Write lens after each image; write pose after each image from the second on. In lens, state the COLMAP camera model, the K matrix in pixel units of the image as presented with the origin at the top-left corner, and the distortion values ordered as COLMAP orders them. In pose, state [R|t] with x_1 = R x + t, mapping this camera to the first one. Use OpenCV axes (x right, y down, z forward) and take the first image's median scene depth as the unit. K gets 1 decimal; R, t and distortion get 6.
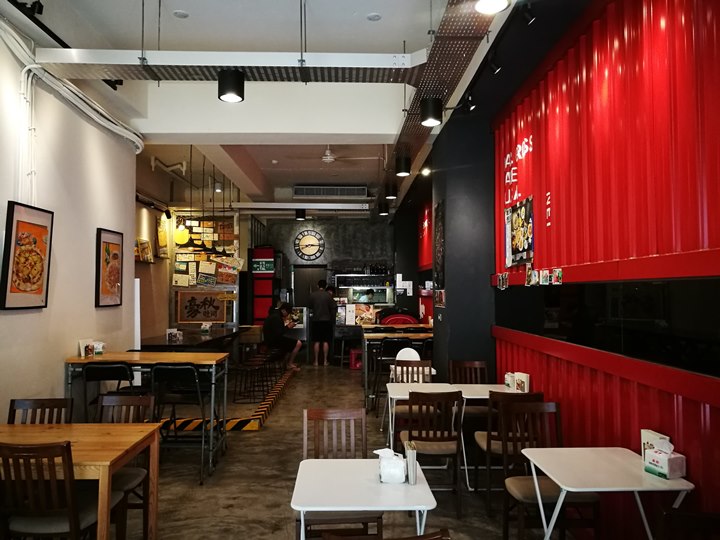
lens RADIAL K [[568.5, 0, 360.1], [0, 568.5, 275.1], [0, 0, 1]] dist [0.078156, 0.000738]
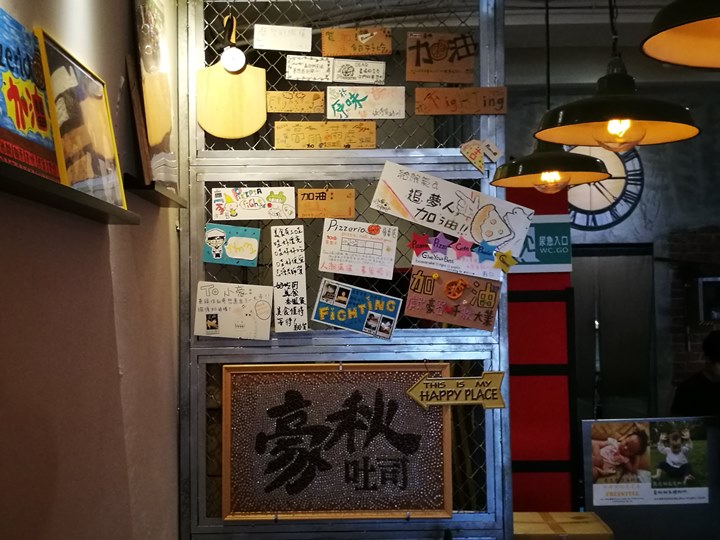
lens RADIAL K [[969.3, 0, 360.4], [0, 969.3, 276.9], [0, 0, 1]] dist [0.156832, 0.000000]
pose [[0.999915, -0.010473, -0.007760, -0.263826], [0.010461, 0.999944, -0.001530, -0.002563], [0.007776, 0.001449, 0.999969, 0.646292]]
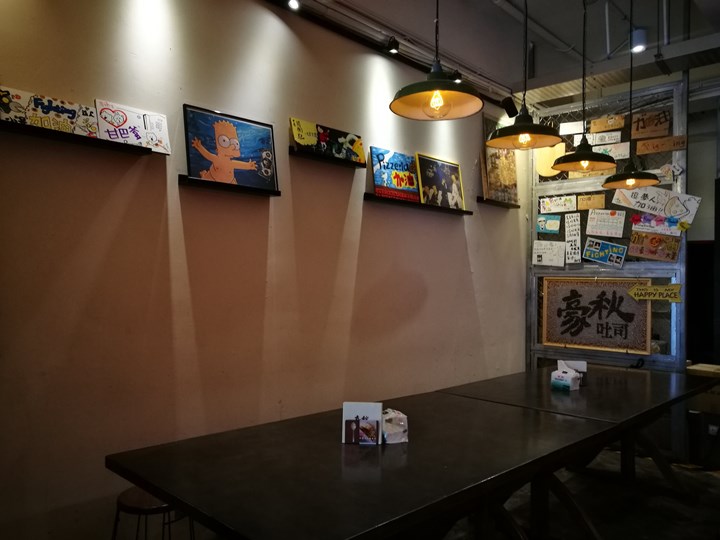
lens RADIAL K [[584.2, 0, 362.9], [0, 584.2, 272.8], [0, 0, 1]] dist [0.007842, 0.010481]
pose [[0.714720, 0.003310, -0.699403, -0.088087], [0.006158, 0.999920, 0.011025, 0.018433], [0.699383, -0.012187, 0.714643, 0.553378]]
